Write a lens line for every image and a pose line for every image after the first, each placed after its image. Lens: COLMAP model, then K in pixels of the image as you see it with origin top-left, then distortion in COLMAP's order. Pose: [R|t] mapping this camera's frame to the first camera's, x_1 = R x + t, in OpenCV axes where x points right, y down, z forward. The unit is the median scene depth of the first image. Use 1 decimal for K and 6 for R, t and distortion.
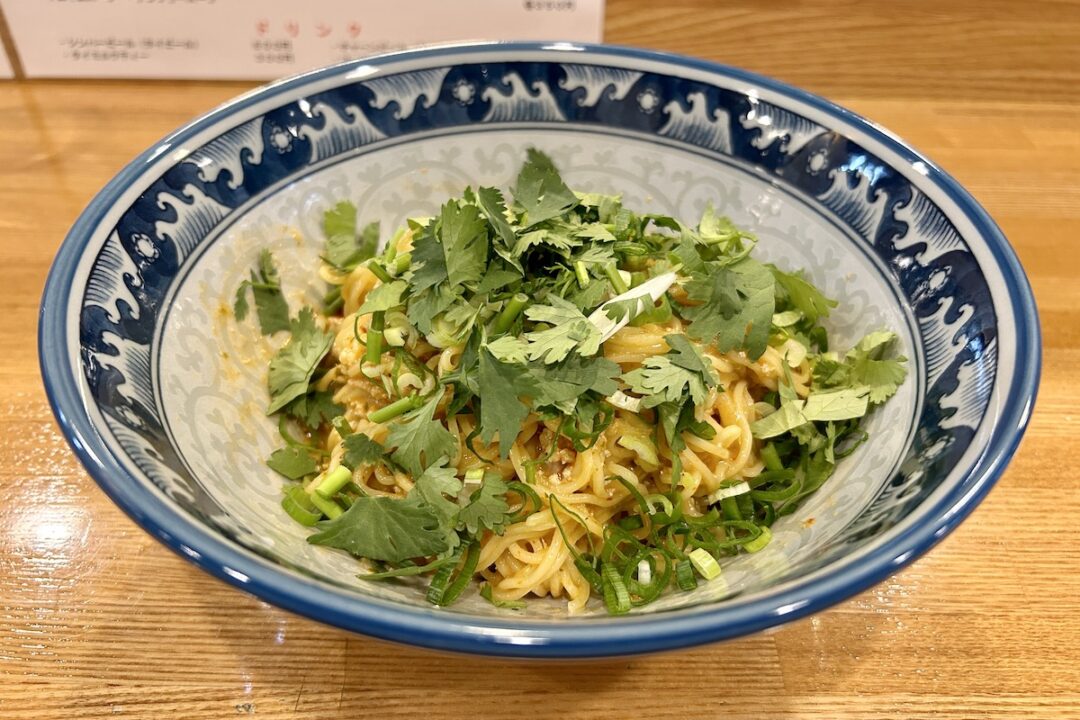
lens RADIAL K [[857.3, 0, 540.0], [0, 857.3, 360.0], [0, 0, 1]] dist [0.002328, -0.000249]
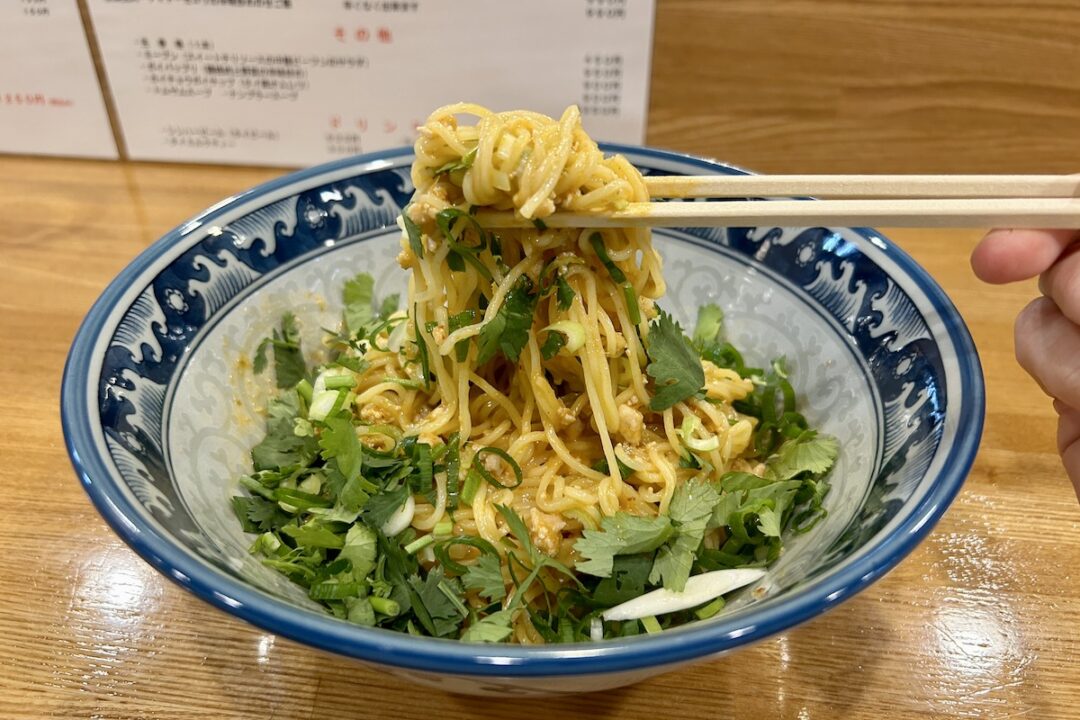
lens RADIAL K [[857.3, 0, 540.0], [0, 857.3, 360.0], [0, 0, 1]] dist [0.002328, -0.000249]
pose [[0.993806, 0.051154, -0.098660, 0.126495], [-0.062369, 0.991503, -0.114158, 0.043163], [0.091982, 0.119604, 0.988552, -0.060612]]
